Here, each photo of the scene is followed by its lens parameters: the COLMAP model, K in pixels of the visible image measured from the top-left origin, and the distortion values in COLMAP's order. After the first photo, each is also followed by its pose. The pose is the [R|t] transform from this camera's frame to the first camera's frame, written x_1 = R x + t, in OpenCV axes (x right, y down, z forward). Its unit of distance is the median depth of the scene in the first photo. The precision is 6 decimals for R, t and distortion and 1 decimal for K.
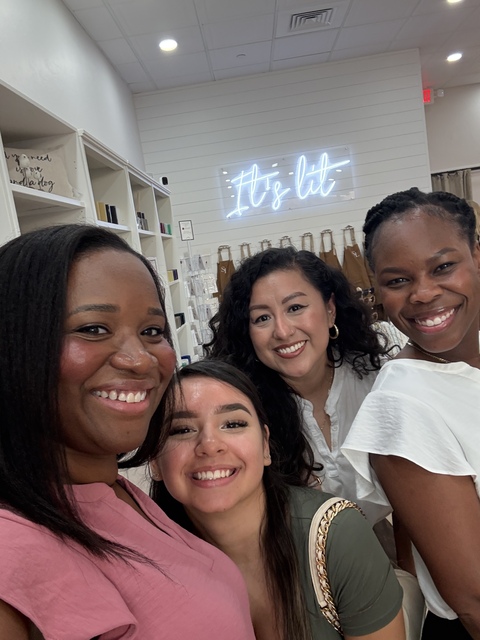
lens RADIAL K [[627.7, 0, 238.5], [0, 627.7, 326.8], [0, 0, 1]] dist [0.180359, -0.021237]
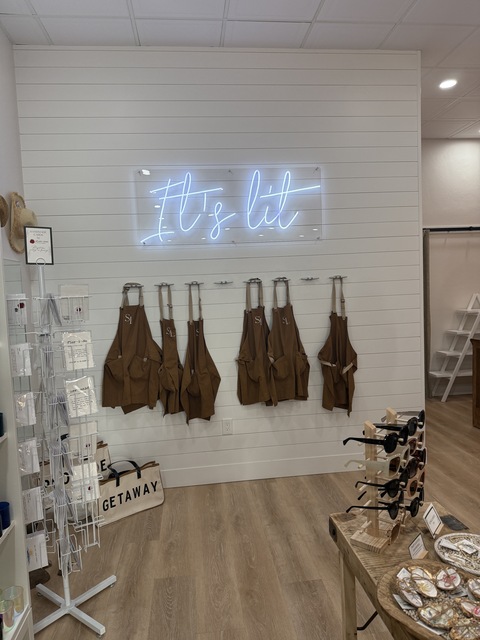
lens RADIAL K [[469.0, 0, 234.4], [0, 469.0, 322.0], [0, 0, 1]] dist [0.076636, -0.012665]
pose [[0.987643, 0.092593, 0.126442, 0.024779], [-0.085190, 0.994386, -0.062762, -0.065448], [-0.131544, 0.051215, 0.989987, 0.489516]]
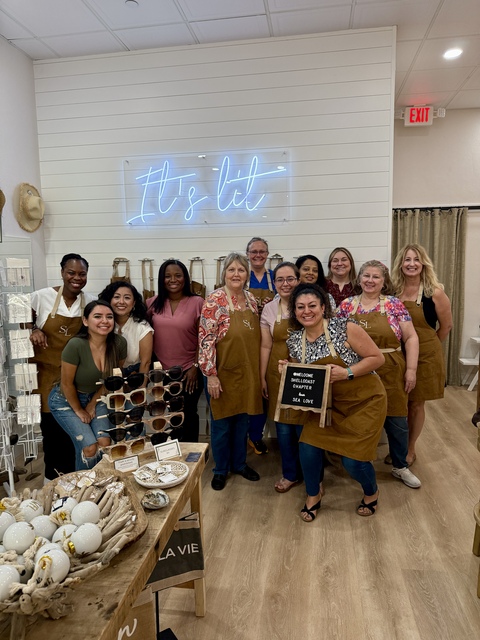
lens RADIAL K [[469.0, 0, 237.6], [0, 469.0, 319.7], [0, 0, 1]] dist [0.076636, -0.012665]
pose [[0.979211, 0.143750, -0.143112, 0.220790], [-0.143456, 0.989579, 0.012424, -0.081215], [0.143407, 0.008365, 0.989628, 0.434604]]
